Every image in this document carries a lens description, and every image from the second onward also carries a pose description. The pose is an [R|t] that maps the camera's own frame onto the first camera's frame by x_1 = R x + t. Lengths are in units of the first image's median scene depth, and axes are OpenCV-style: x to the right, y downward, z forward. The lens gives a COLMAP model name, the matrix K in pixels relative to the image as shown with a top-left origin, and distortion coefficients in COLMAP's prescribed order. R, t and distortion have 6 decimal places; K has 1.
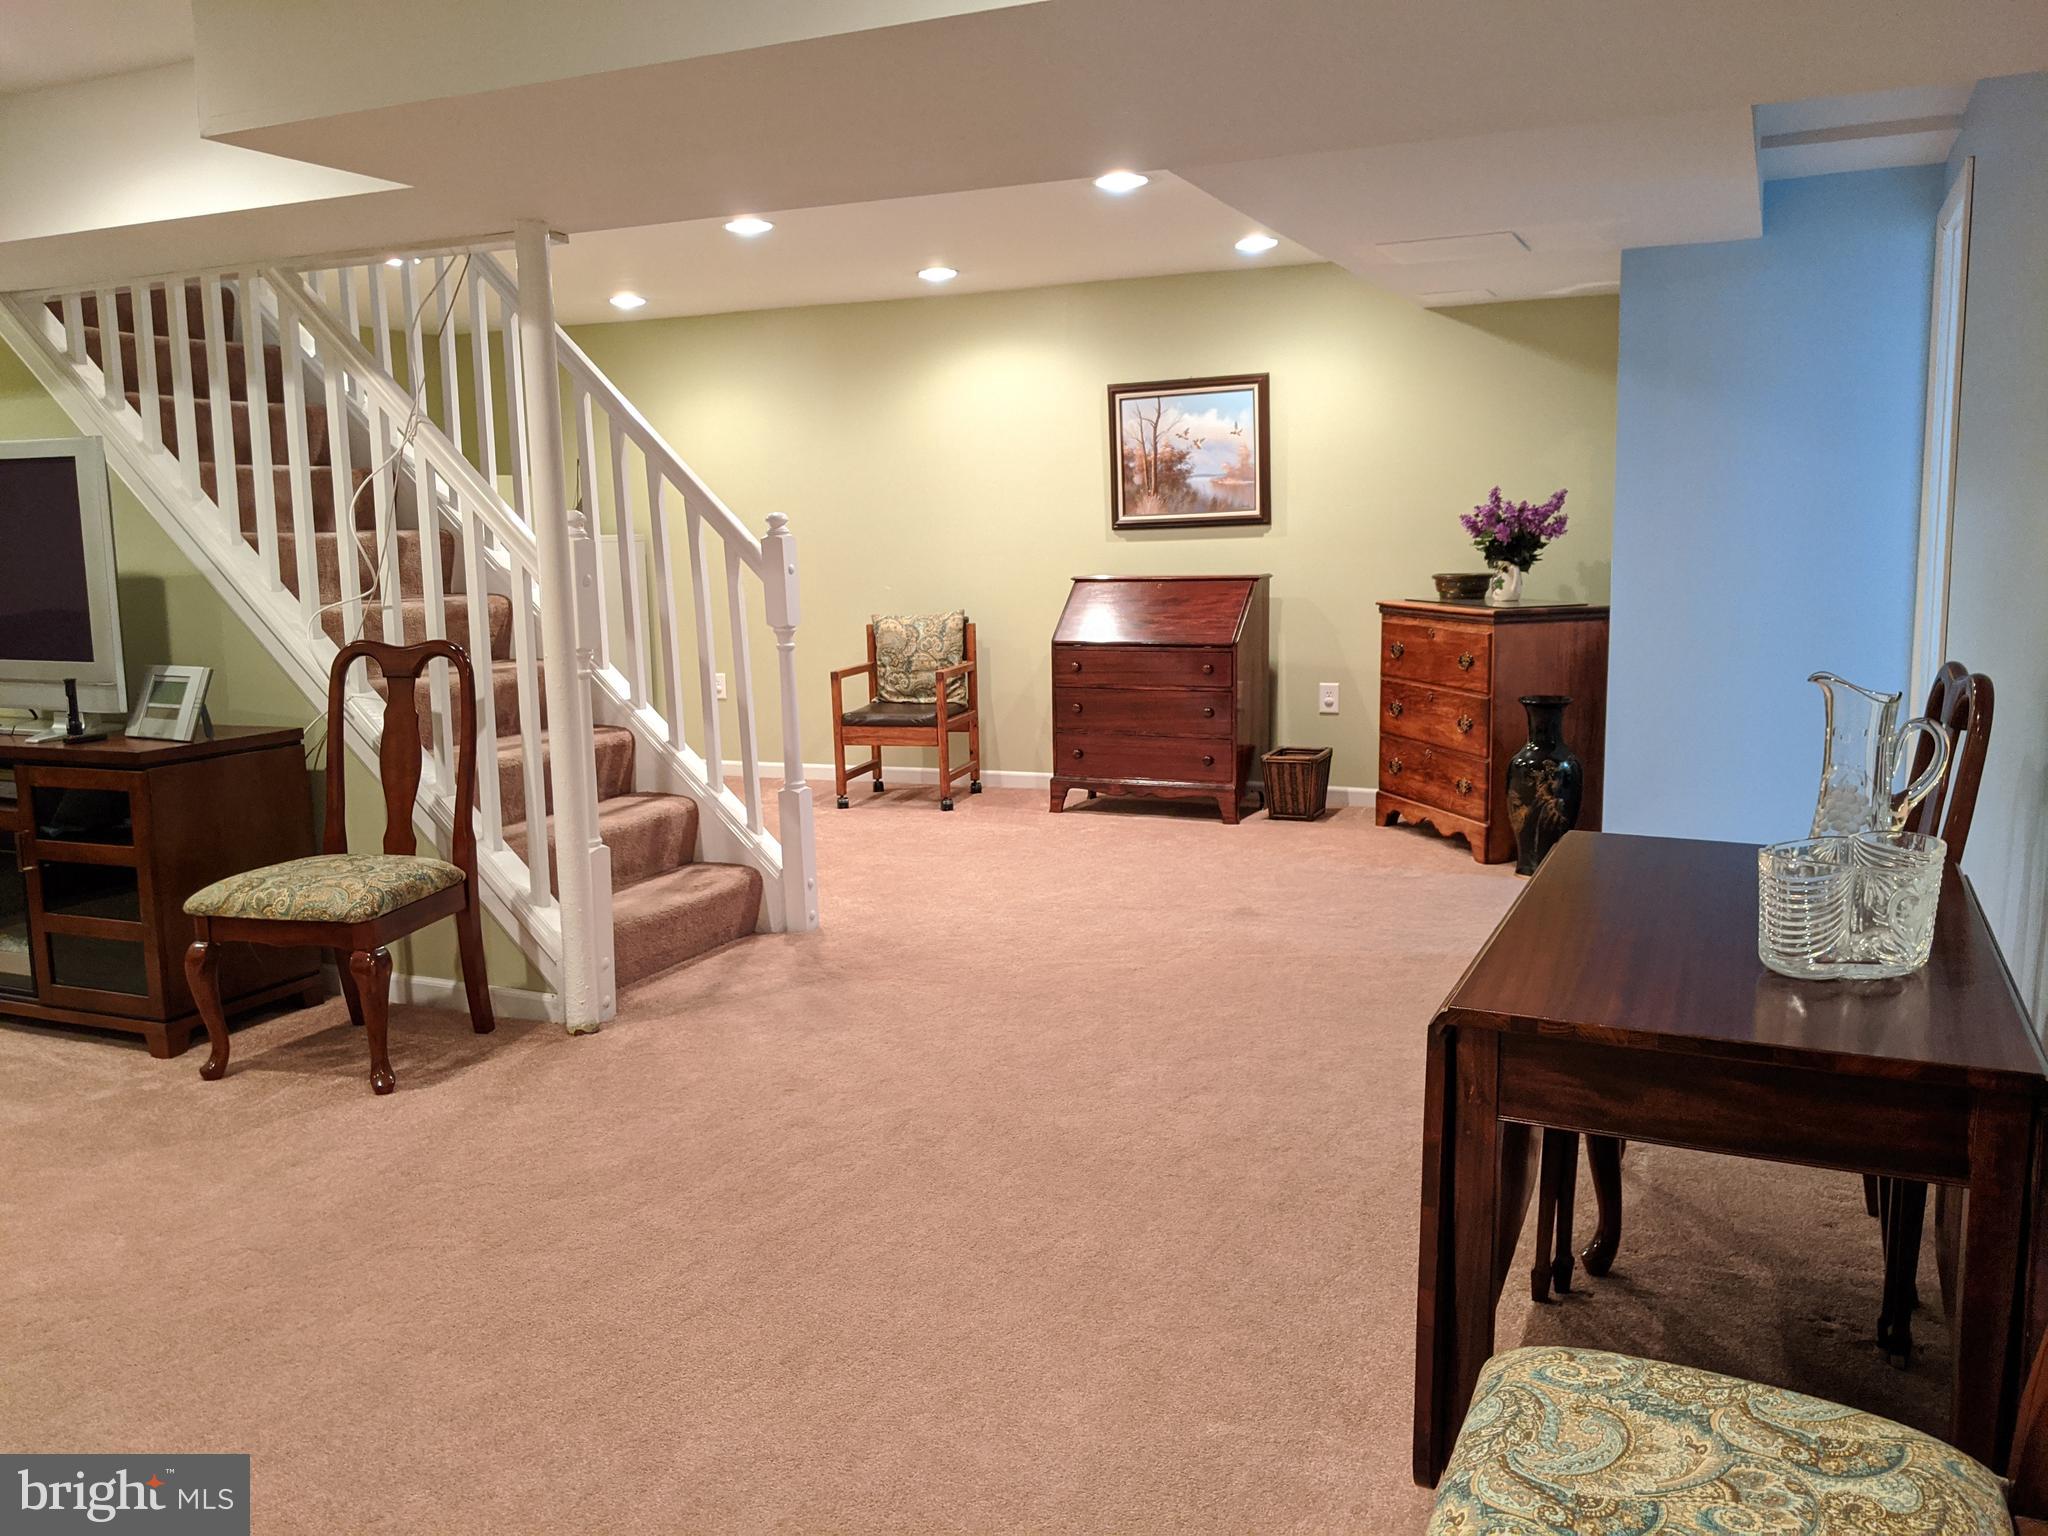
lens RADIAL K [[1617.2, 0, 1033.2], [0, 1617.2, 772.2], [0, 0, 1]] dist [0.021932, -0.066361]
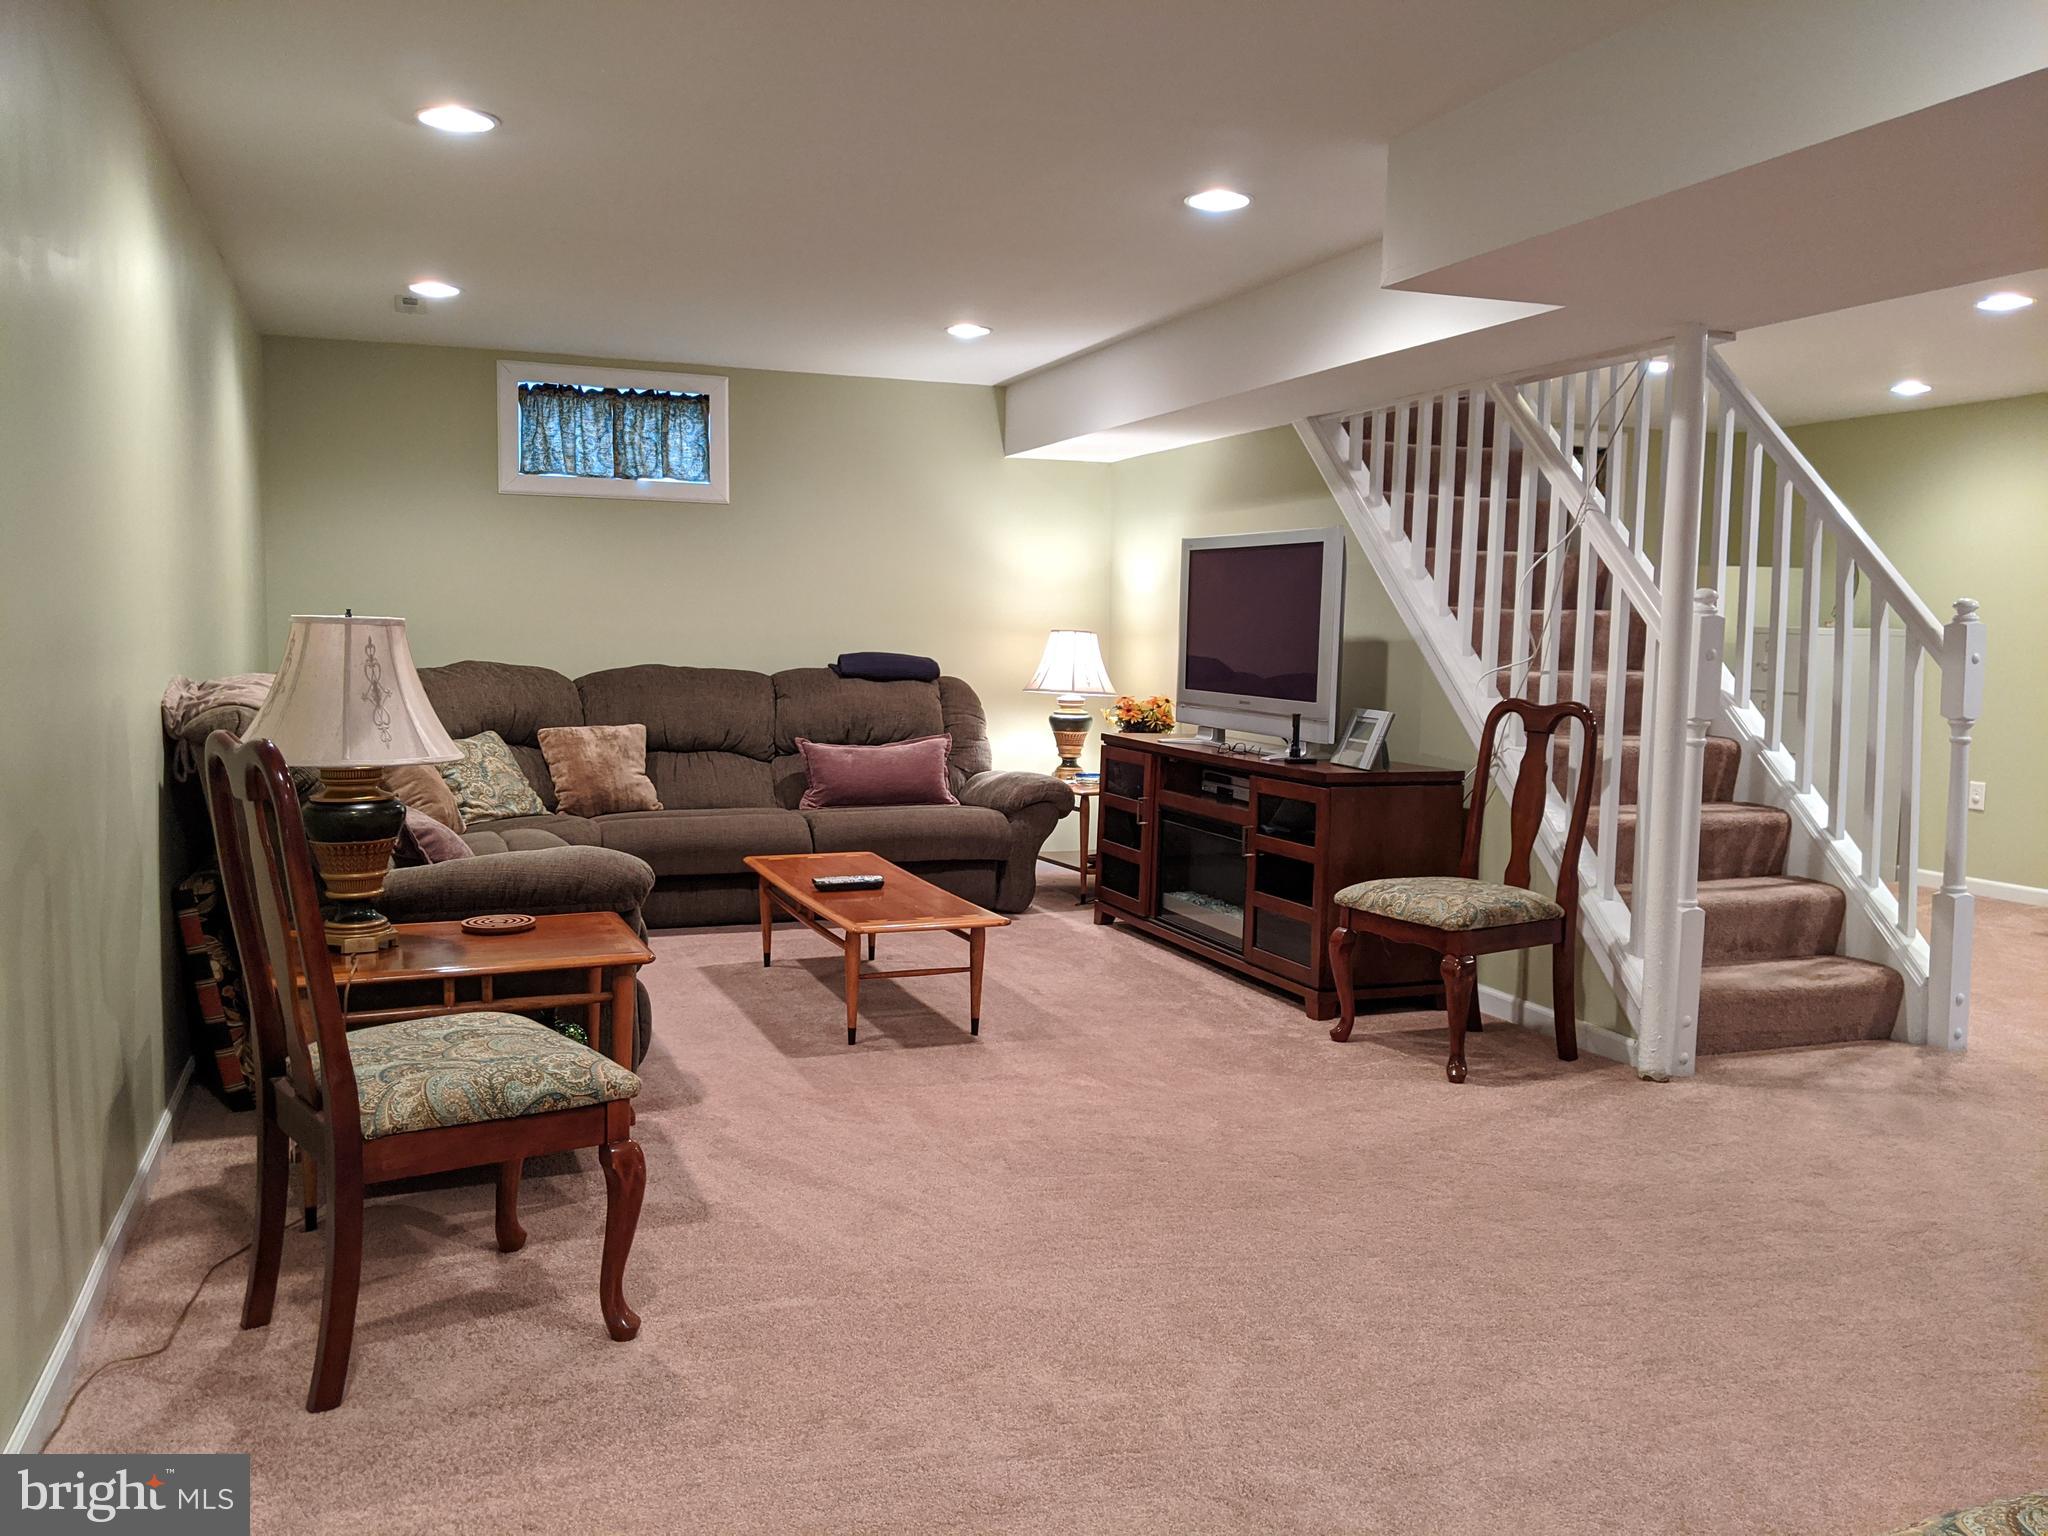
lens RADIAL K [[1617.2, 0, 1011.0], [0, 1617.2, 773.8], [0, 0, 1]] dist [0.021932, -0.066361]
pose [[0.689340, 0.095213, -0.718154, 0.167120], [-0.137861, 0.990451, -0.001016, 0.021398], [0.711199, 0.099706, 0.695884, -0.047725]]
